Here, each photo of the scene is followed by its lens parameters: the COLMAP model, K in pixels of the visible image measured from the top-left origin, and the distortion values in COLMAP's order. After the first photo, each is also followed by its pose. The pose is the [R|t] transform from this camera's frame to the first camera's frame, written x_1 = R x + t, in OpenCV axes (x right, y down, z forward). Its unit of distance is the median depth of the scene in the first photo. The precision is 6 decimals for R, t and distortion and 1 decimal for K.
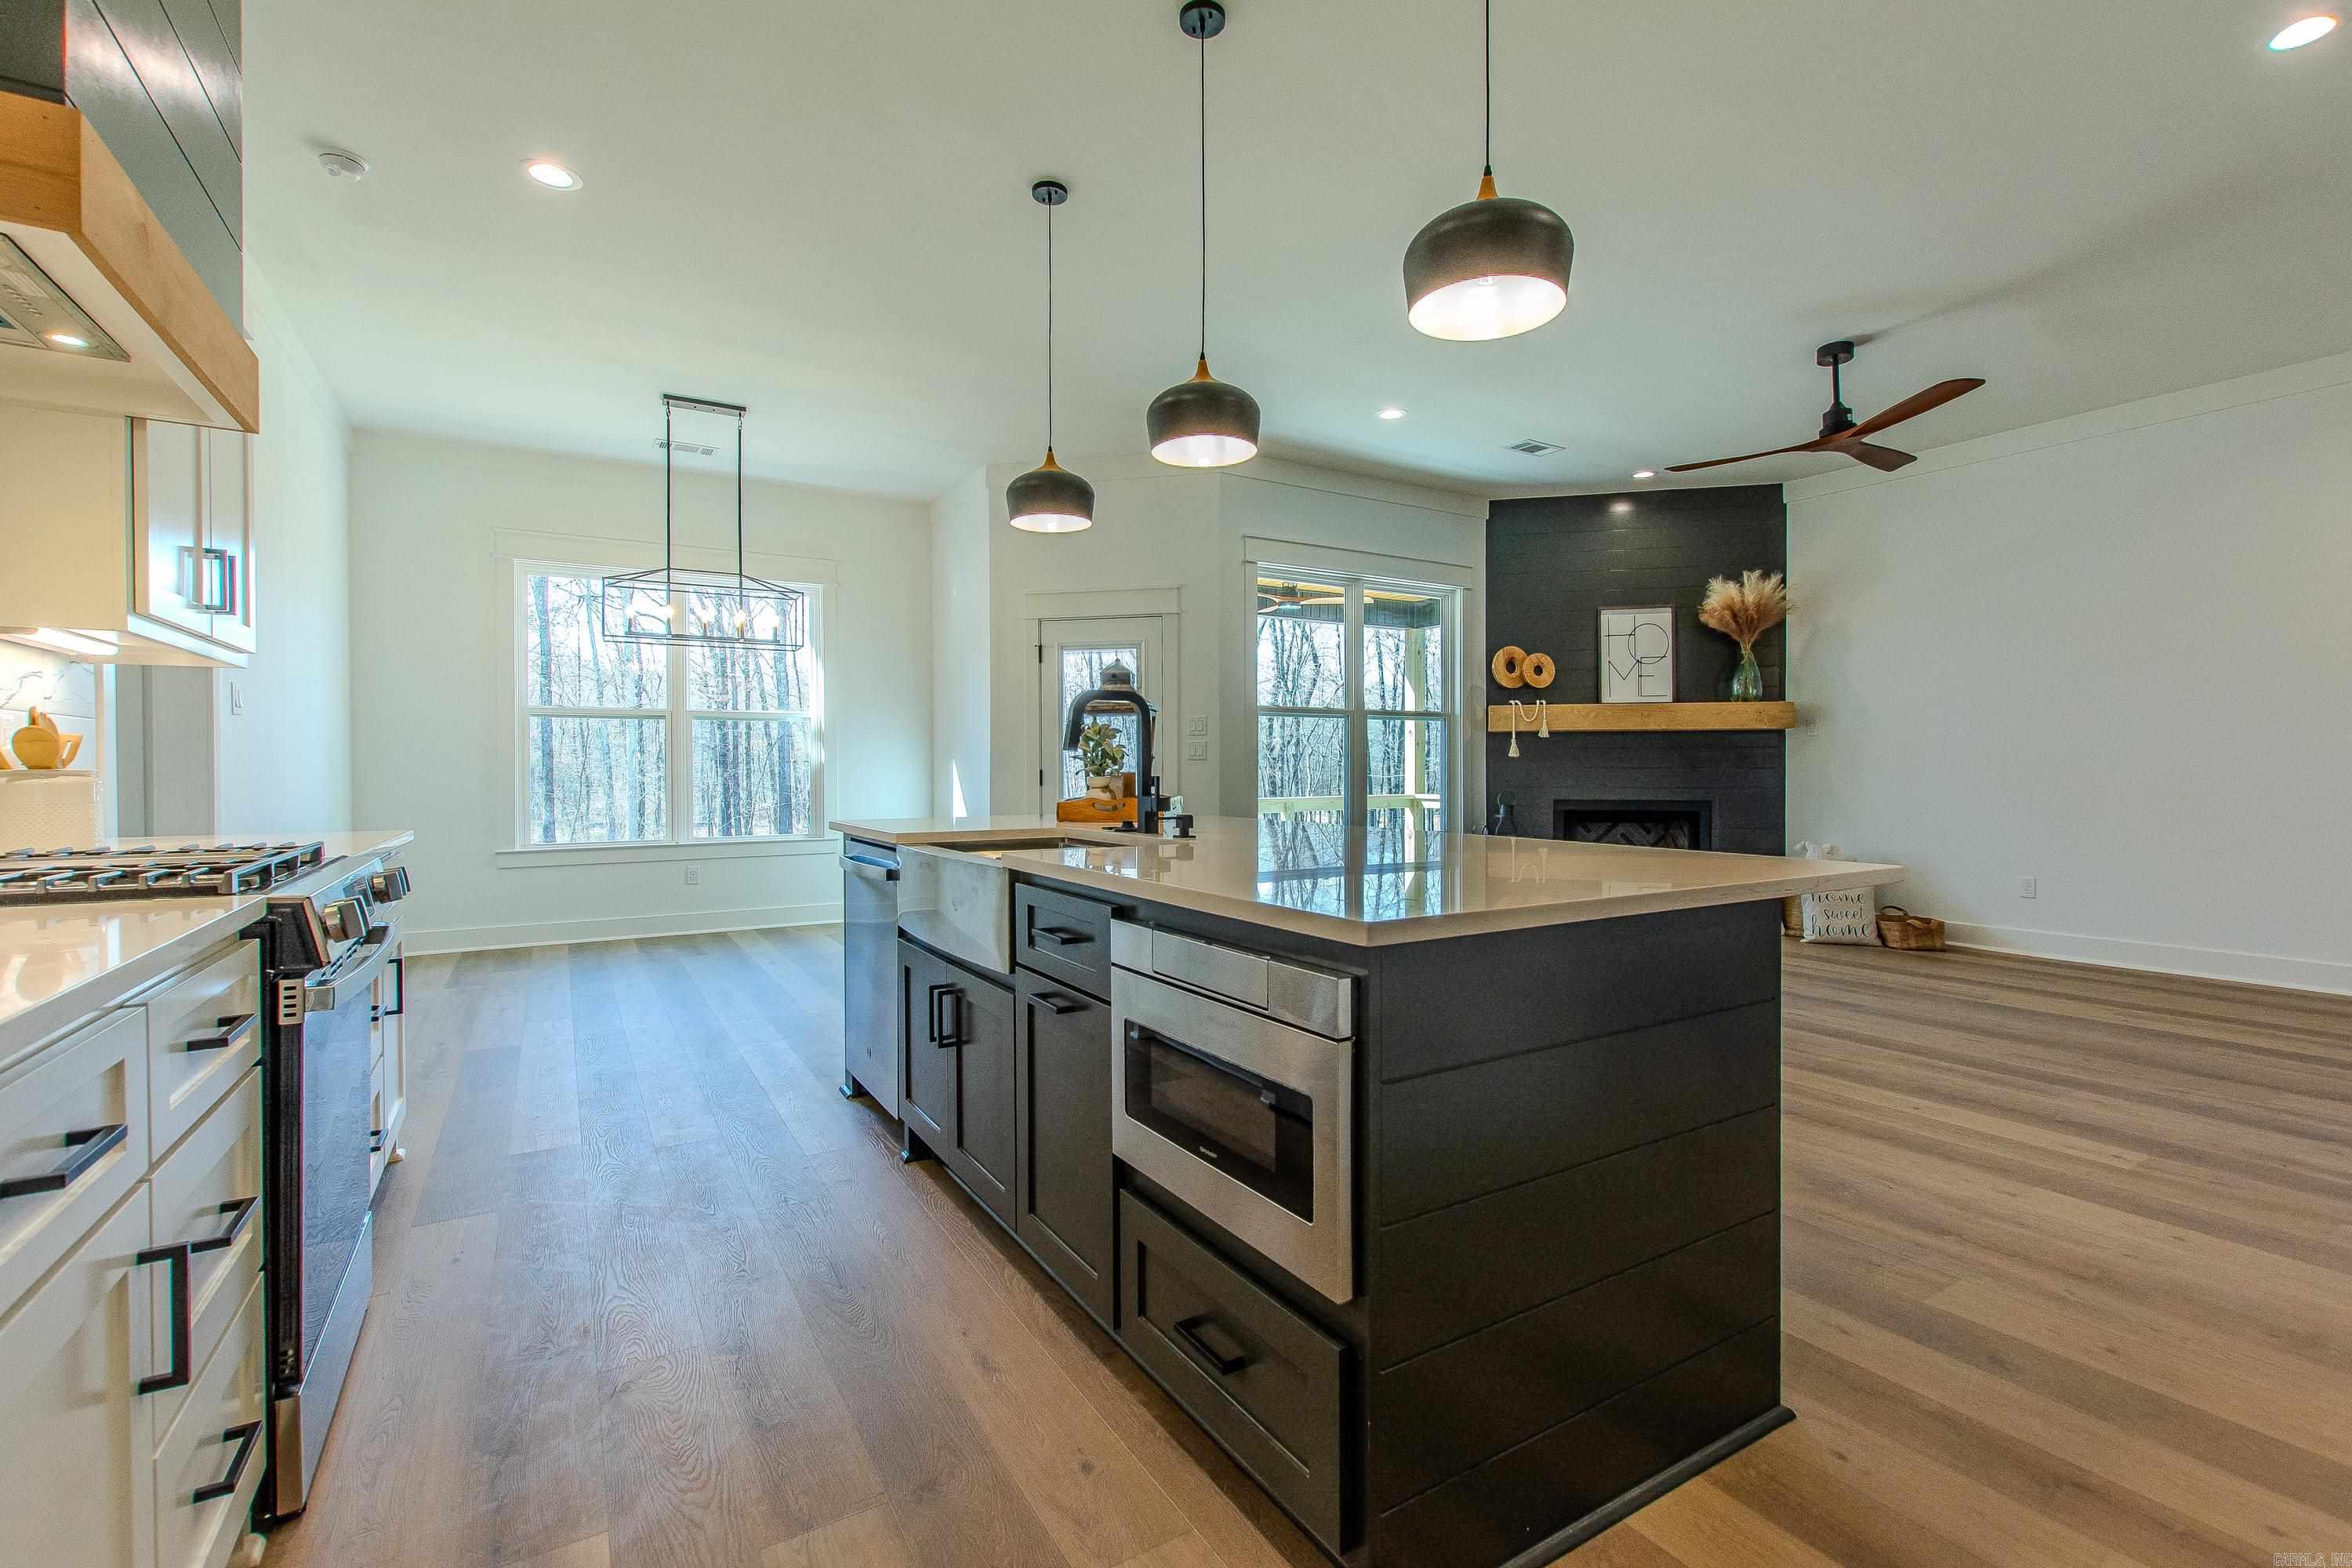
lens RADIAL K [[1041.0, 0, 1202.8], [0, 1041.0, 777.3], [0, 0, 1]] dist [-0.000246, 0.000104]
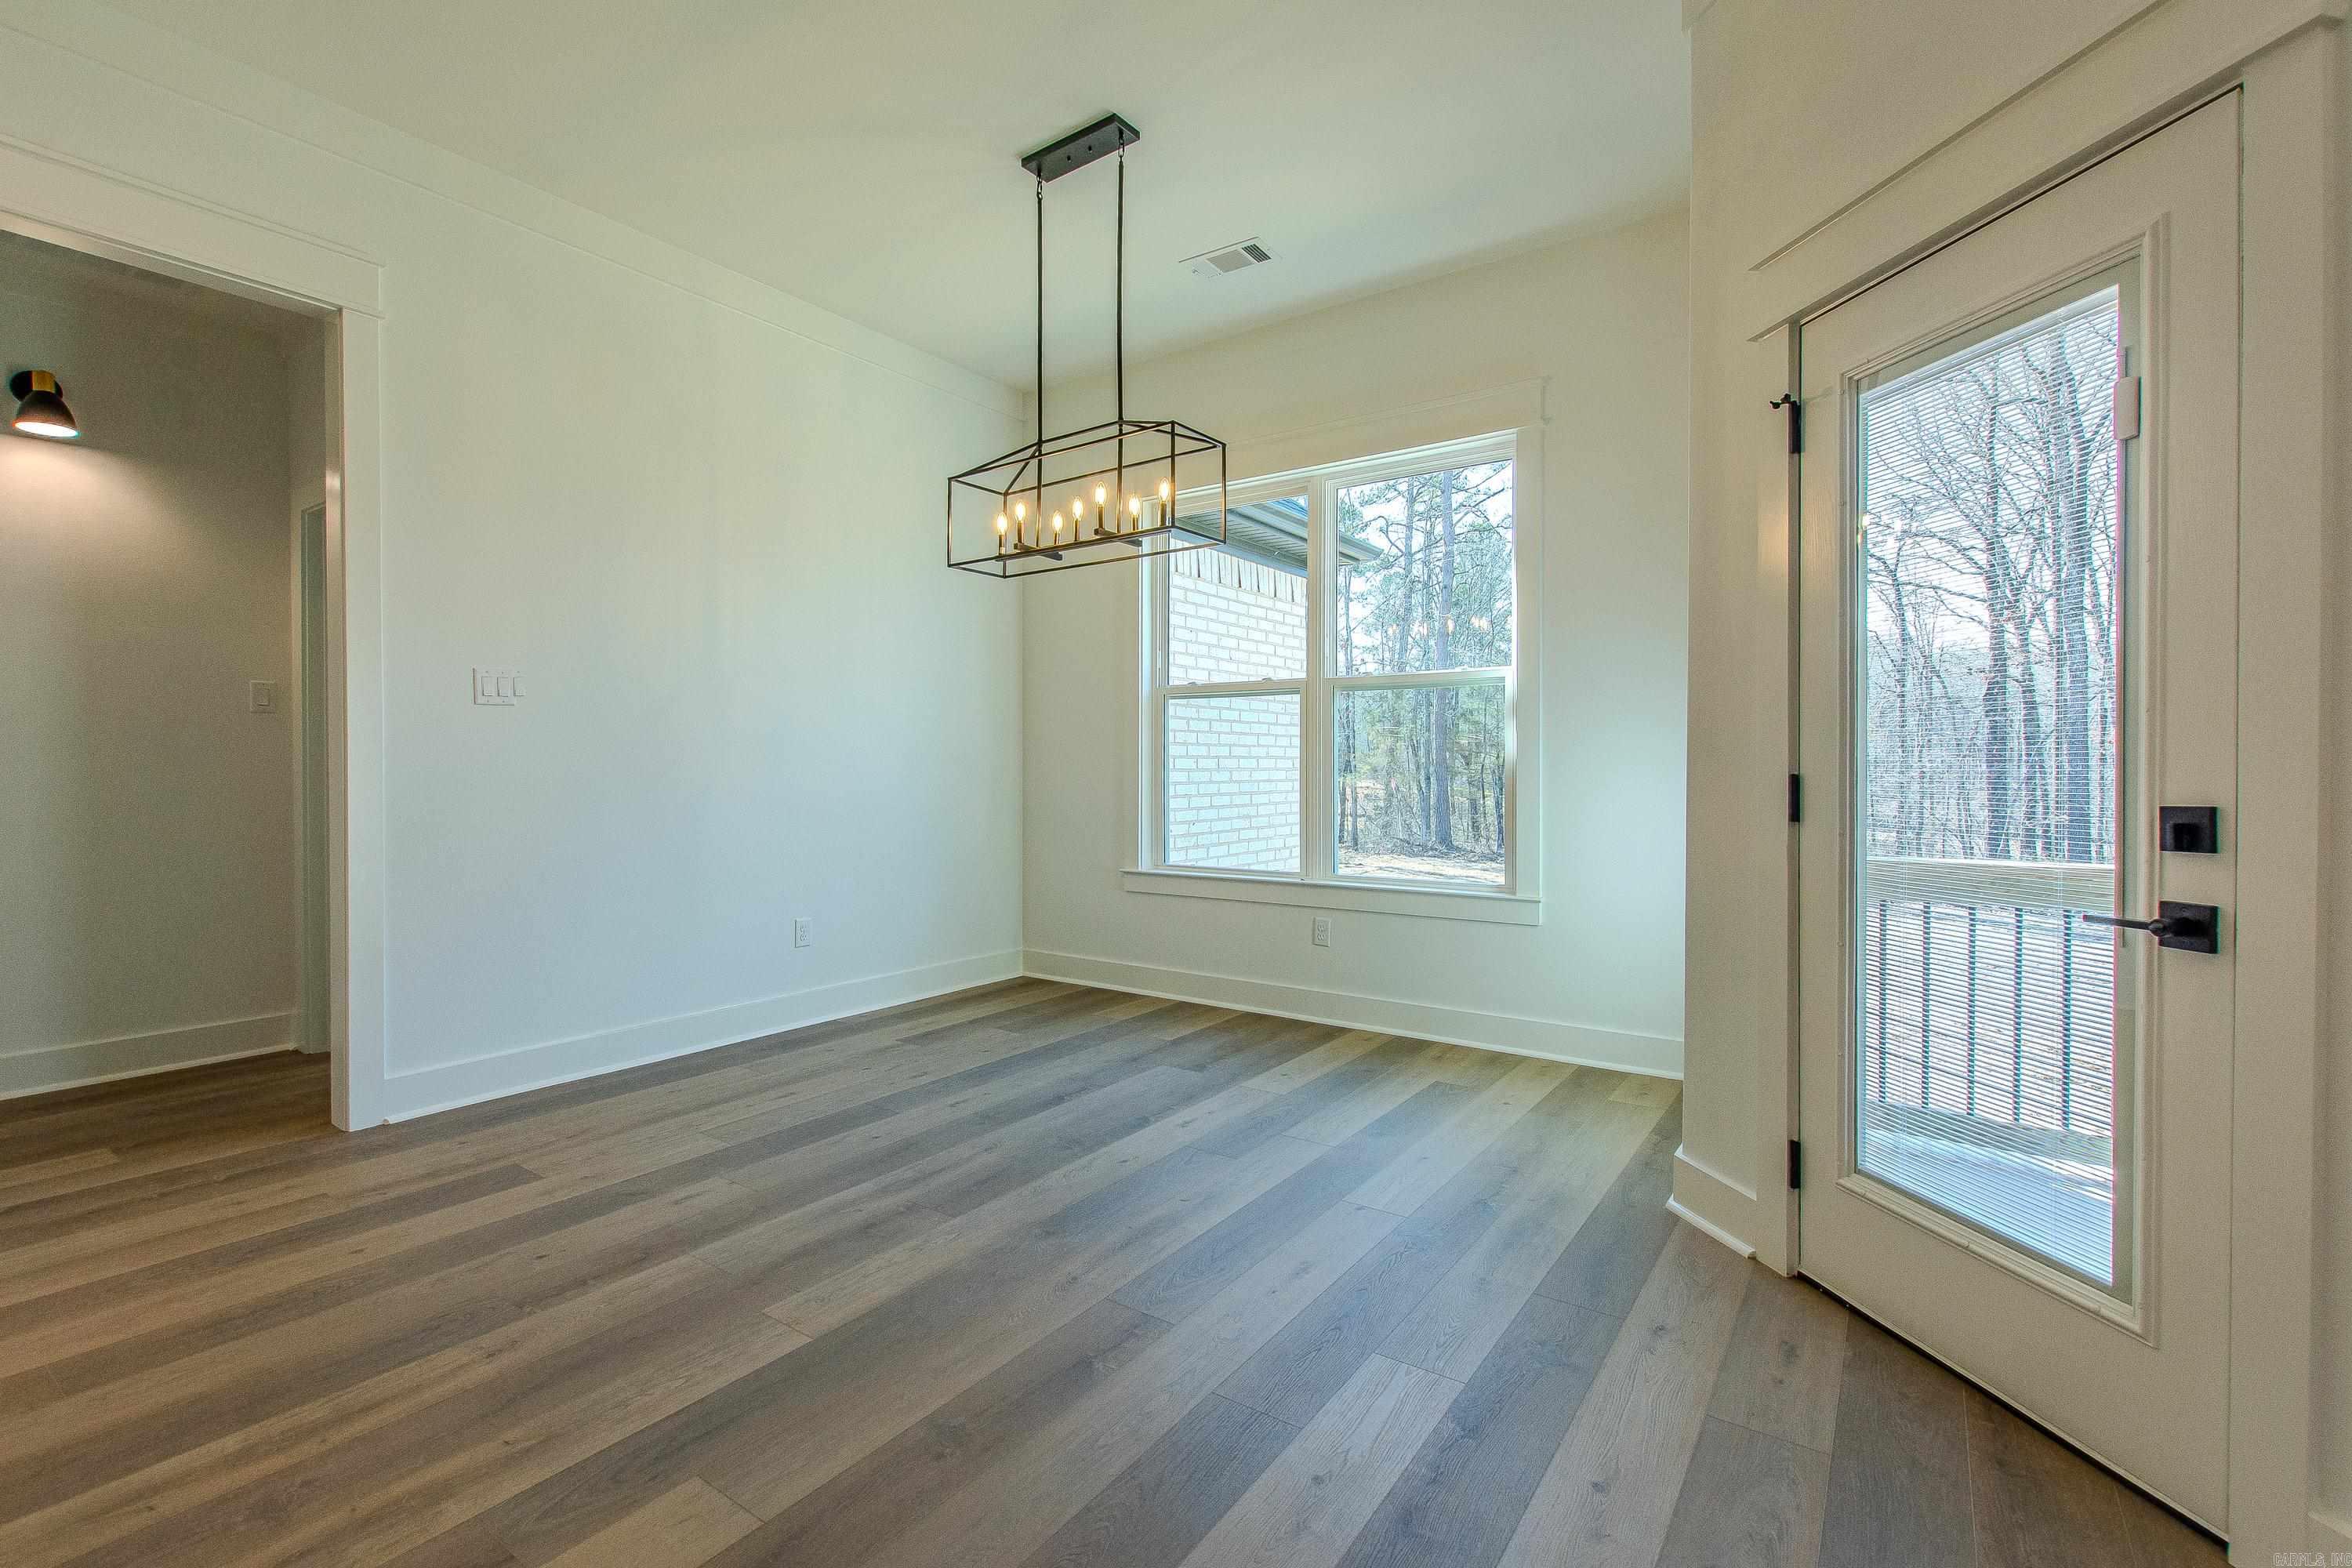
lens RADIAL K [[1046.6, 0, 1176.7], [0, 1046.6, 778.2], [0, 0, 1]] dist [0.002150, -0.000284]
pose [[0.391106, 0.013368, -0.920249, 0.072377], [-0.011717, 0.999886, 0.009545, -0.006808], [0.920271, 0.007050, 0.391218, 0.661966]]
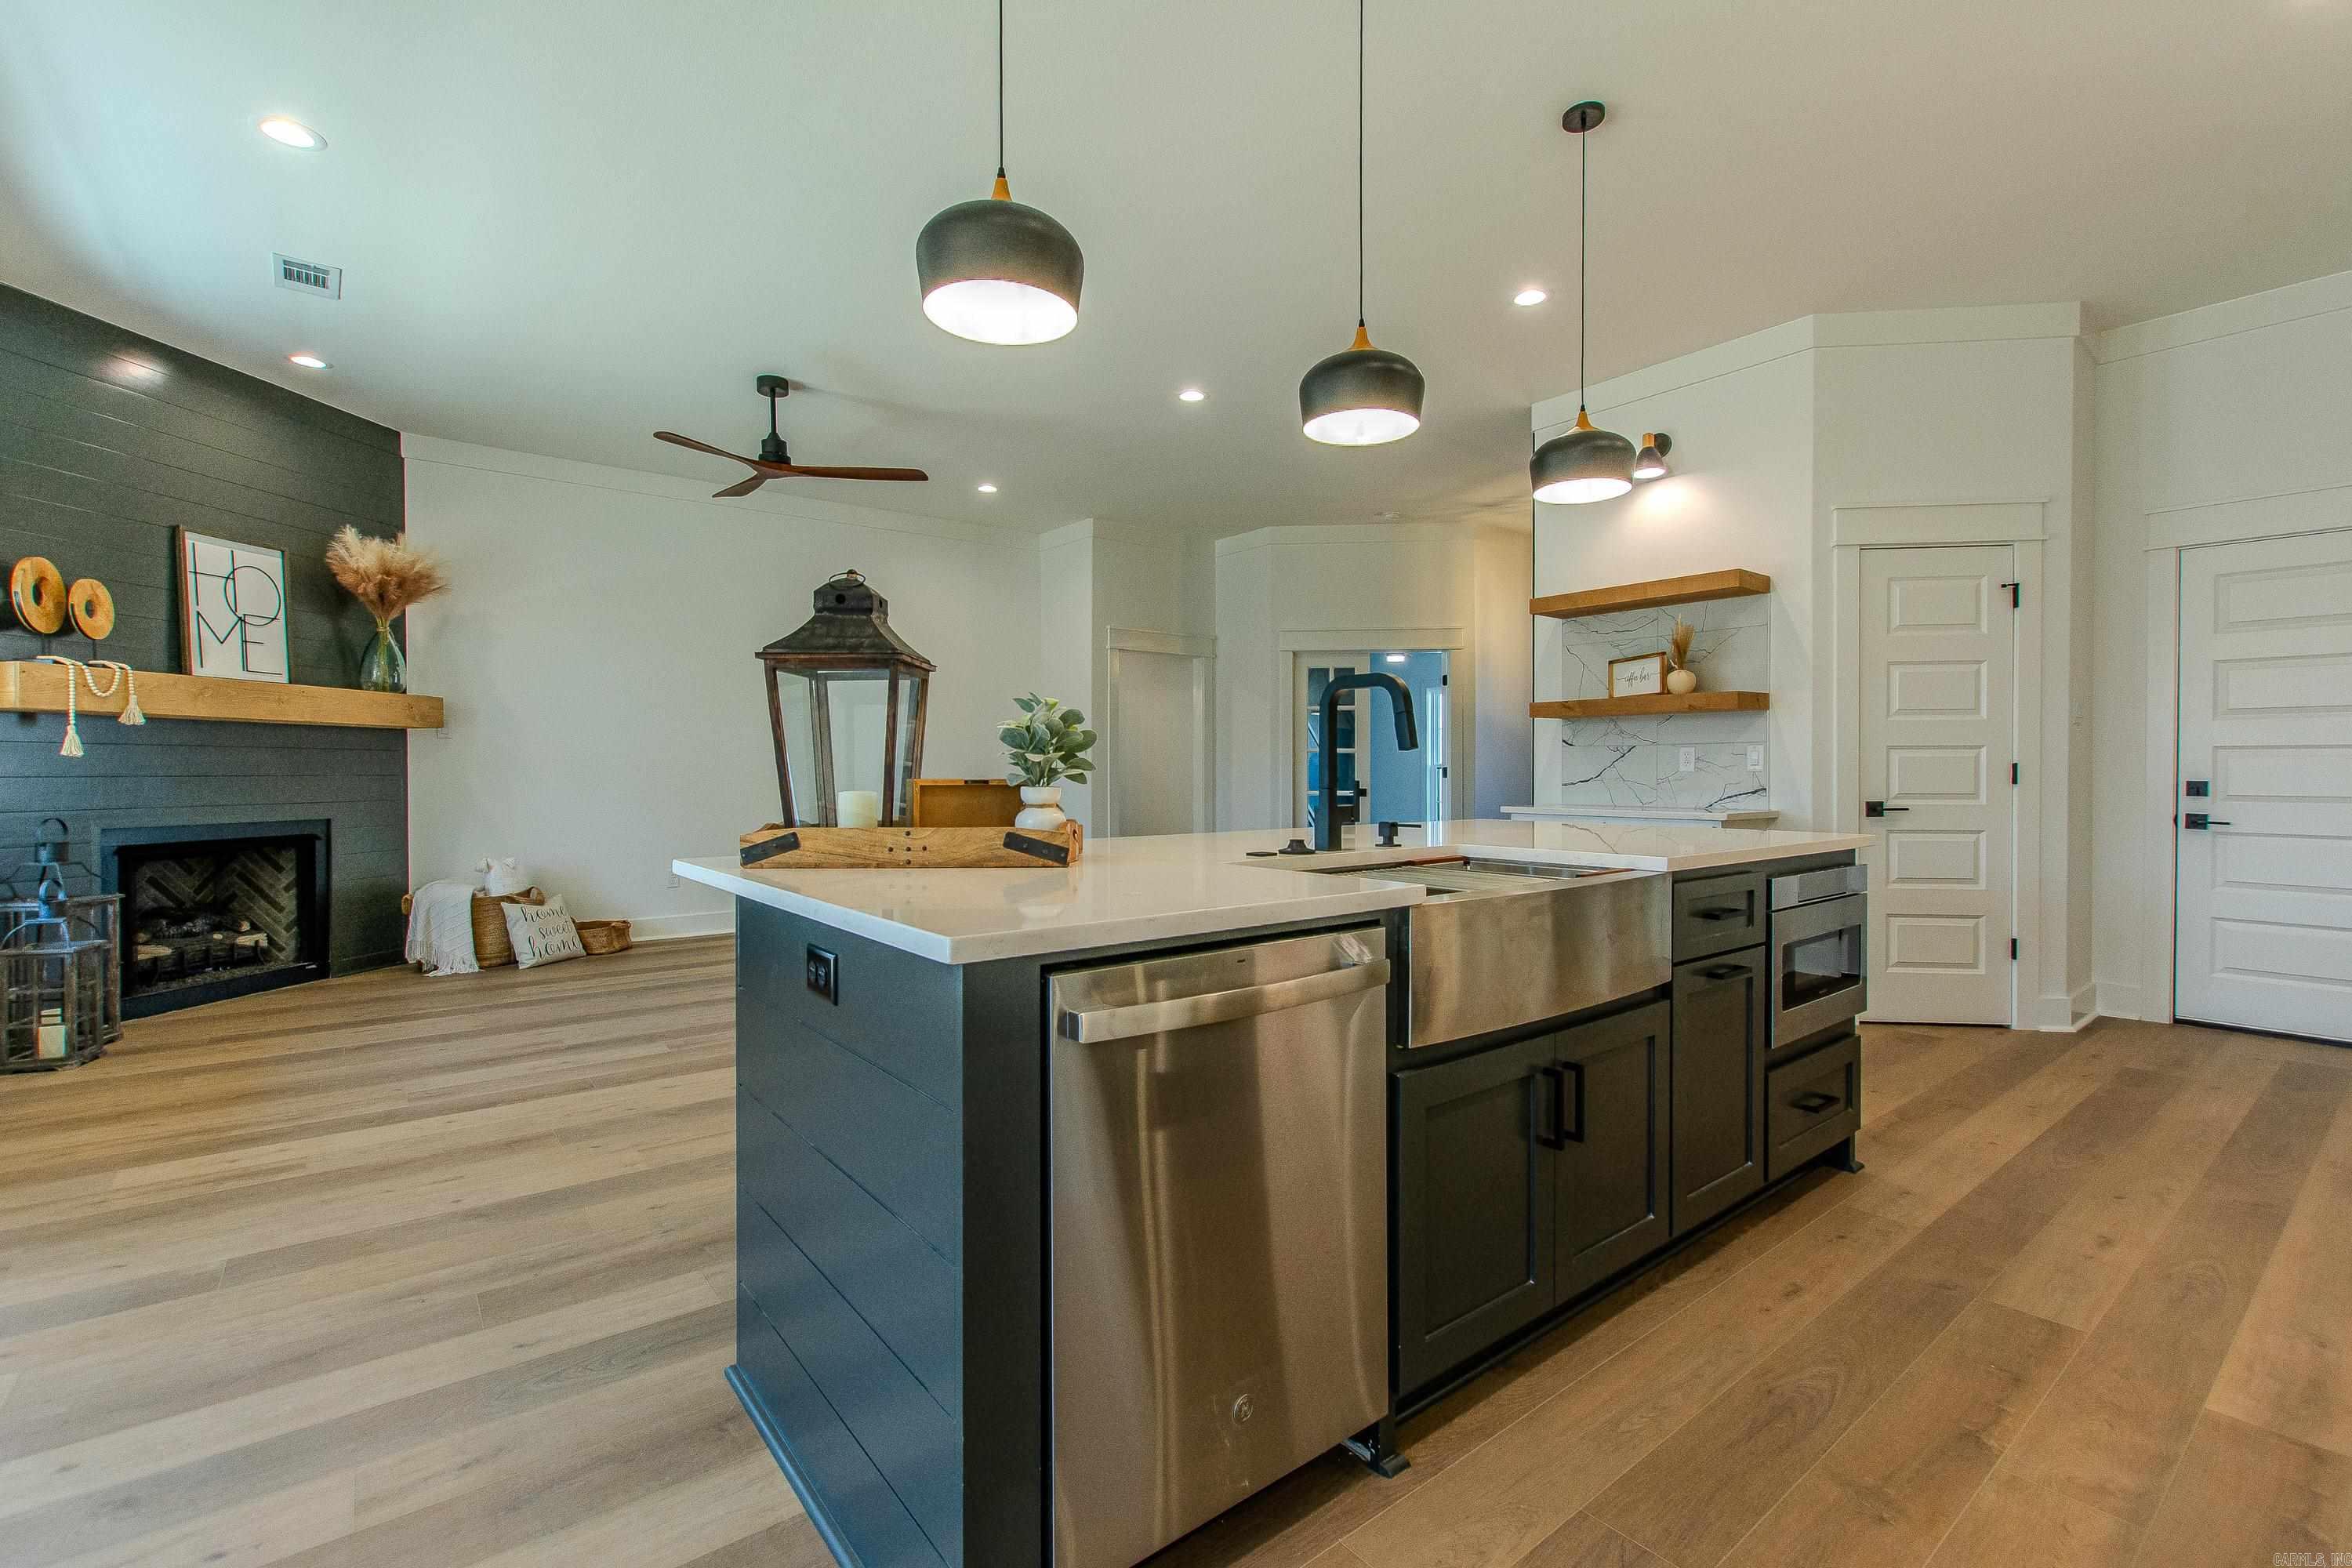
lens RADIAL K [[1029.9, 0, 1186.1], [0, 1029.9, 777.5], [0, 0, 1]] dist [0.012503, -0.008331]
pose [[-0.114712, -0.004890, 0.993387, -0.347500], [0.012708, 0.999899, 0.006389, -0.004319], [-0.993317, 0.013357, -0.114638, 0.493482]]
